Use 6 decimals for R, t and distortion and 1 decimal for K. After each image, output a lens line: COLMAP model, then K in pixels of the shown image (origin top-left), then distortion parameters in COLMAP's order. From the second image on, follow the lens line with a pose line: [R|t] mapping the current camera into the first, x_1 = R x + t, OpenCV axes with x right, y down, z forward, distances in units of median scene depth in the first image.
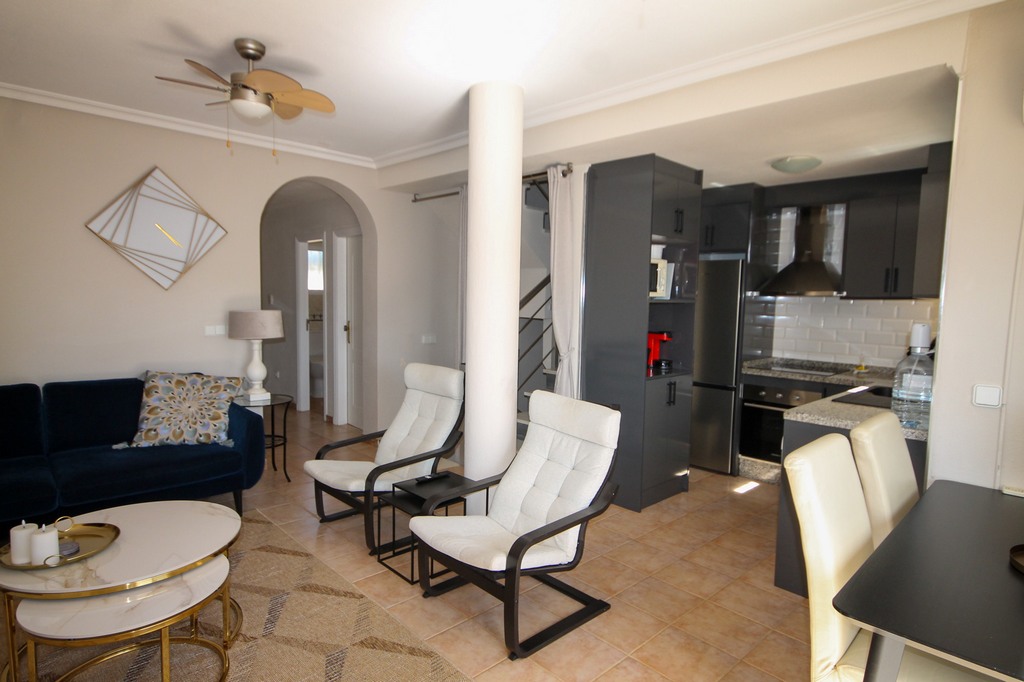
lens RADIAL K [[580.5, 0, 524.6], [0, 580.5, 342.9], [0, 0, 1]] dist [0.018658, -0.000494]
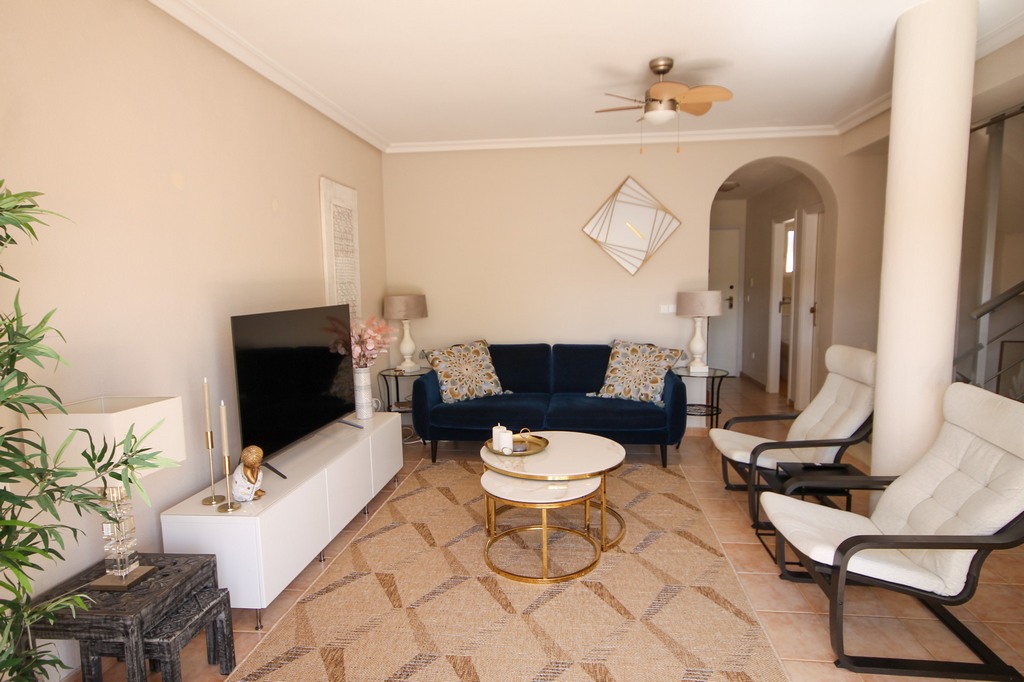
lens RADIAL K [[594.1, 0, 512.0], [0, 594.1, 341.0], [0, 0, 1]] dist [0.014411, 0.000018]
pose [[0.631638, 0.047855, -0.773785, 0.227127], [-0.034292, 0.998841, 0.033781, 0.015394], [0.774505, 0.005197, 0.632547, 0.010267]]
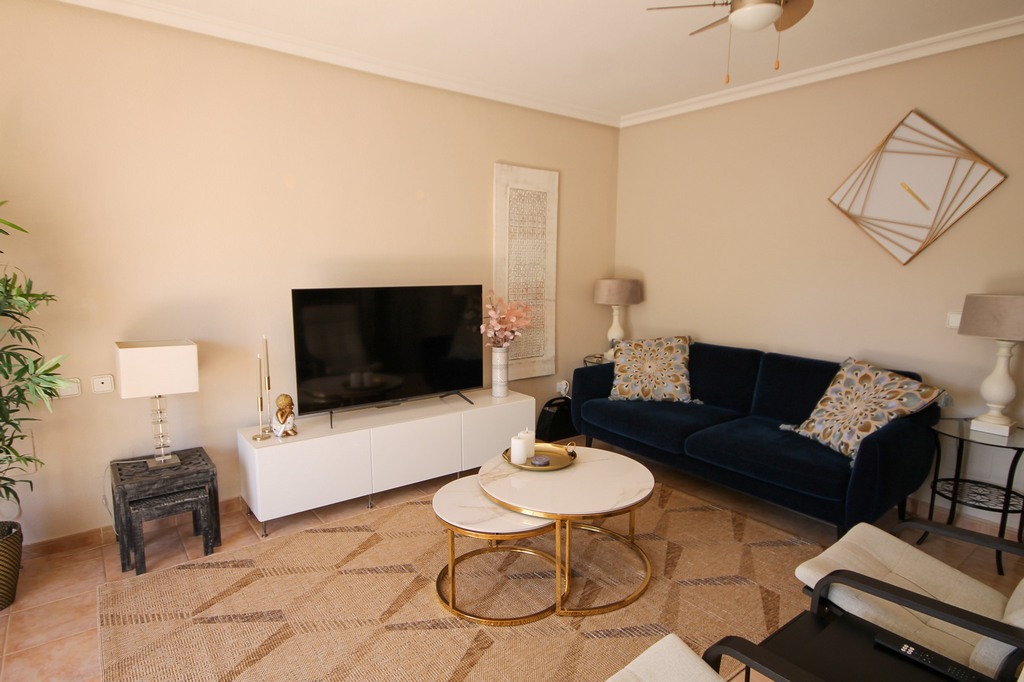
lens RADIAL K [[566.7, 0, 515.9], [0, 566.7, 343.5], [0, 0, 1]] dist [0.011398, 0.002048]
pose [[-0.117445, 0.120077, -0.985793, 0.265681], [-0.094211, 0.986839, 0.131428, -0.040319], [0.988601, 0.108308, -0.104587, 0.628073]]
